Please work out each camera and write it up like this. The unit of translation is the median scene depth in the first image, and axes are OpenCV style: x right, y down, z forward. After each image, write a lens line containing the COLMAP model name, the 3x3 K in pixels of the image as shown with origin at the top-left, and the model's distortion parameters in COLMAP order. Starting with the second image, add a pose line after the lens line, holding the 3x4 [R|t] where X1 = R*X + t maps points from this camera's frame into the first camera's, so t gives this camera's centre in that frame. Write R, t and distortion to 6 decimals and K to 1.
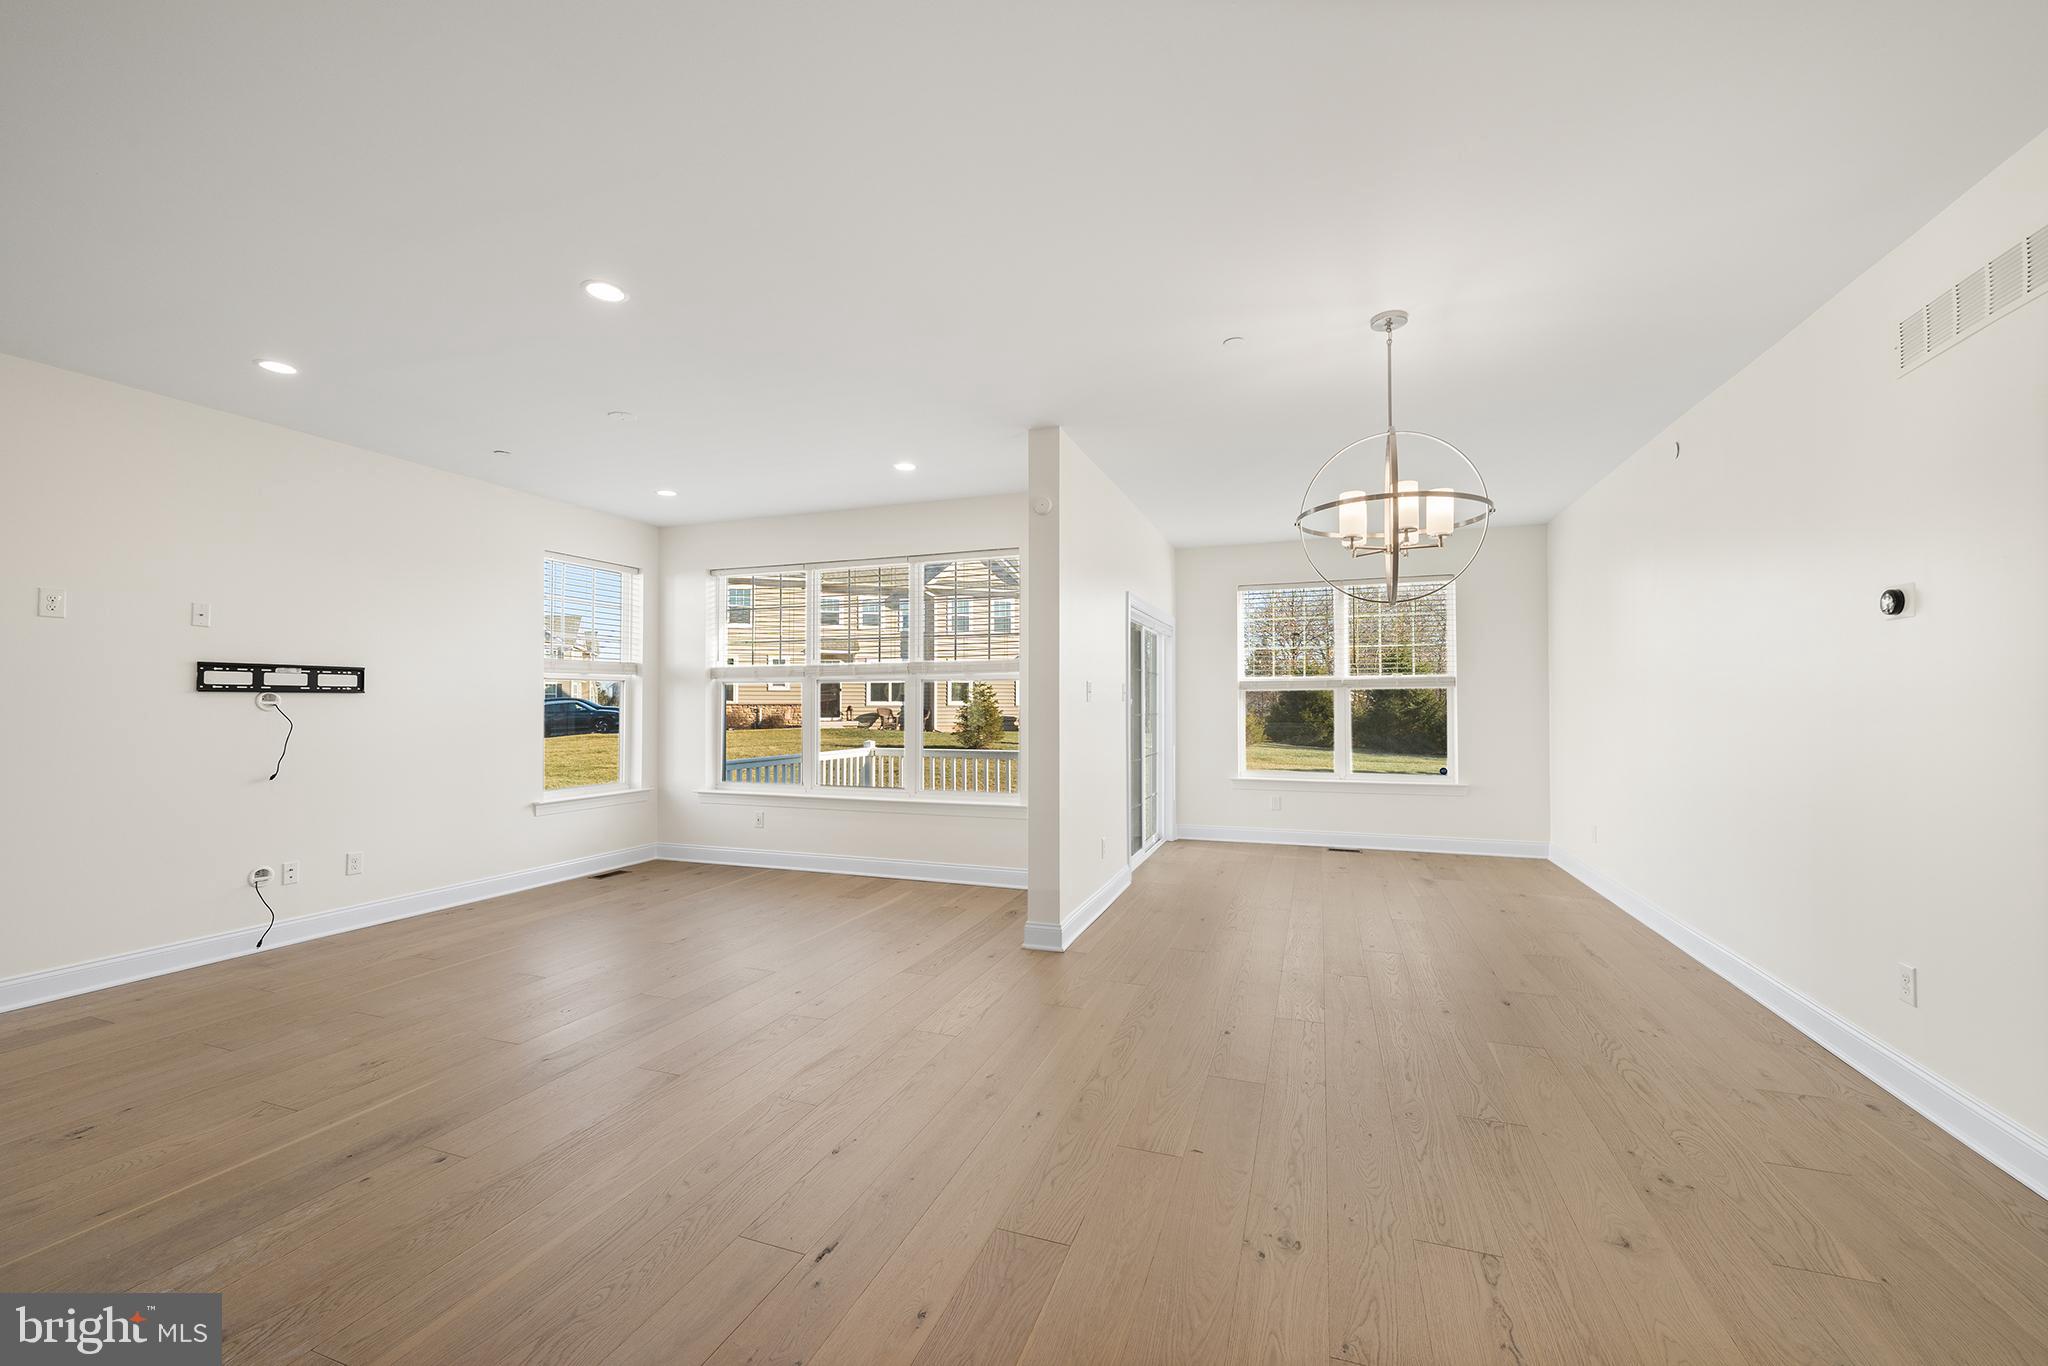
lens RADIAL K [[808.5, 0, 1023.1], [0, 808.5, 691.5], [0, 0, 1]] dist [-0.000243, -0.000009]
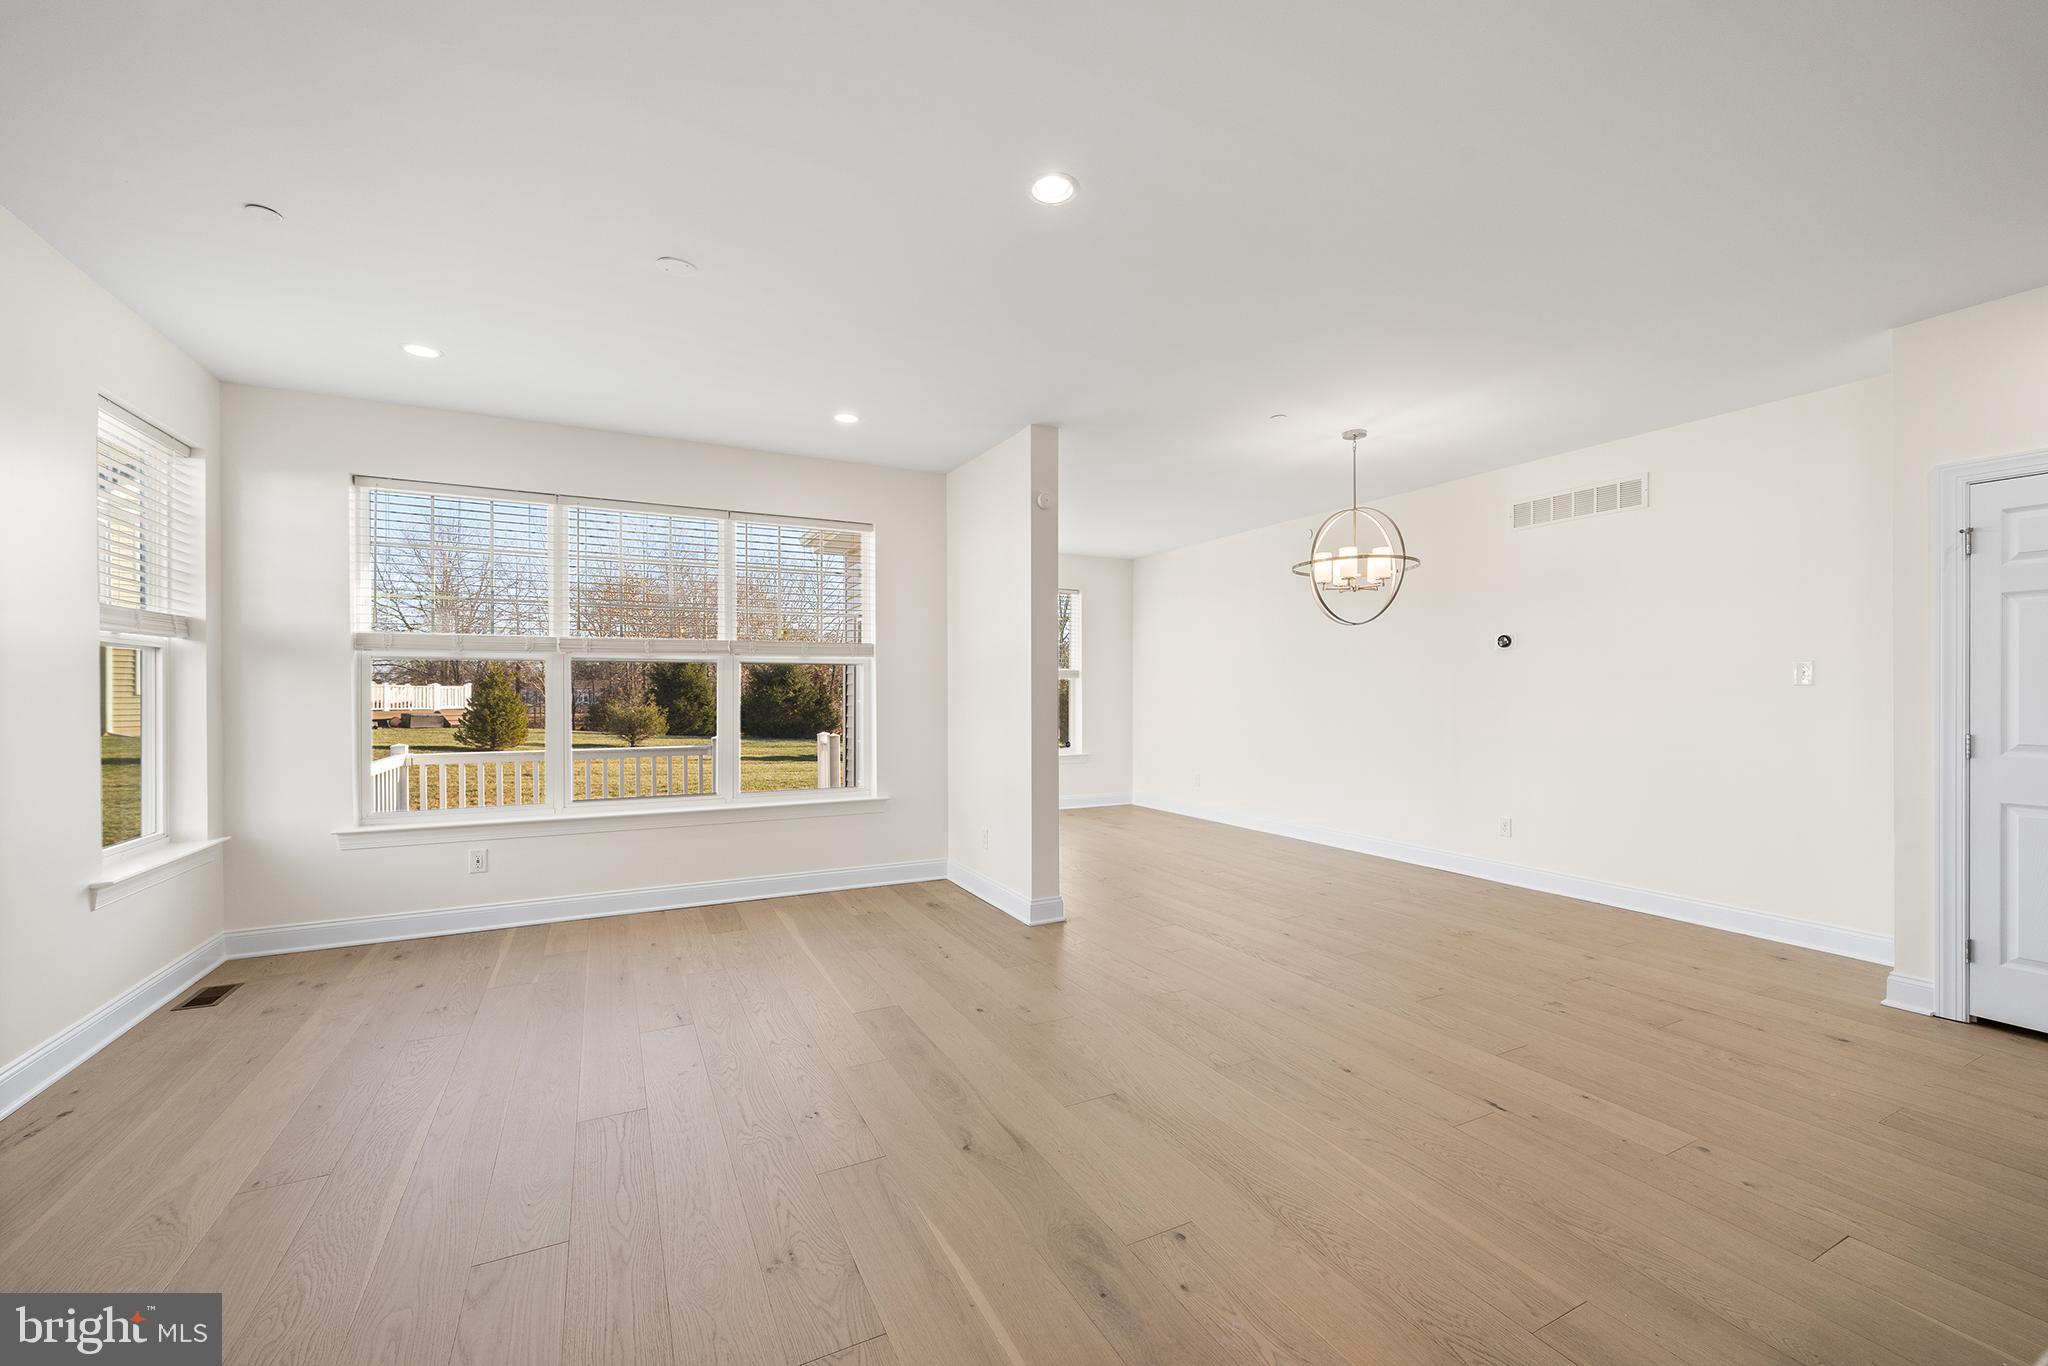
lens RADIAL K [[821.6, 0, 1024.8], [0, 821.6, 692.0], [0, 0, 1]] dist [0.000802, -0.000219]
pose [[0.676966, 0.000237, 0.736014, -0.504019], [-0.011373, 0.999884, 0.010138, 0.004560], [-0.735926, -0.015233, 0.676890, 0.192586]]
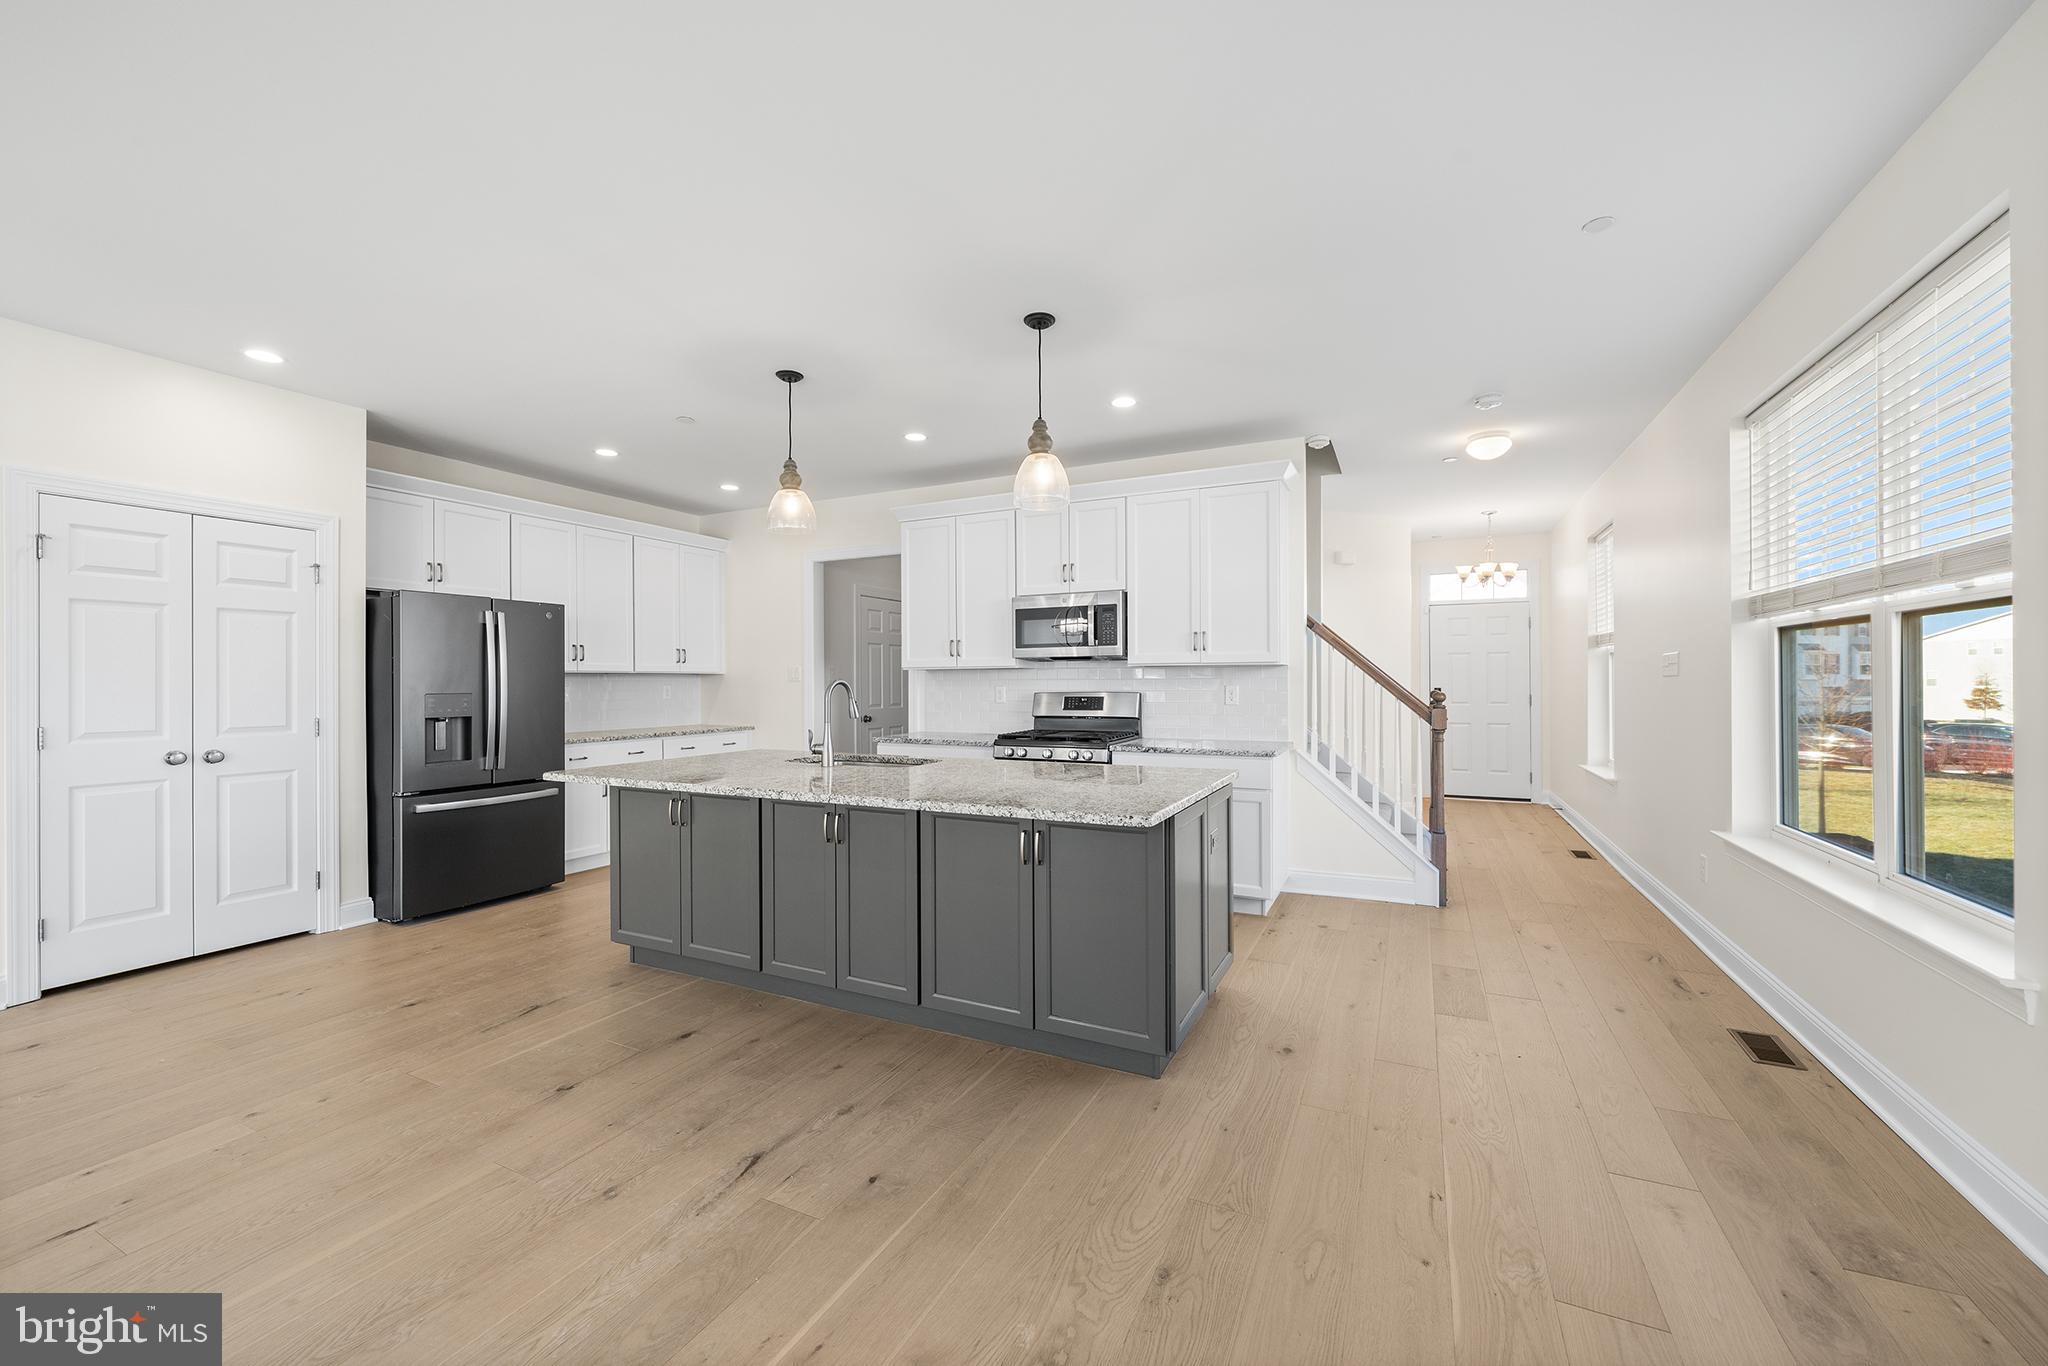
lens RADIAL K [[794.9, 0, 1028.2], [0, 794.9, 684.9], [0, 0, 1]] dist [-0.000124, 0.000192]
pose [[-0.994704, 0.005017, 0.102657, -0.439976], [0.003901, 0.999931, -0.011062, 0.009619], [-0.102705, -0.010603, -0.994655, 0.538299]]
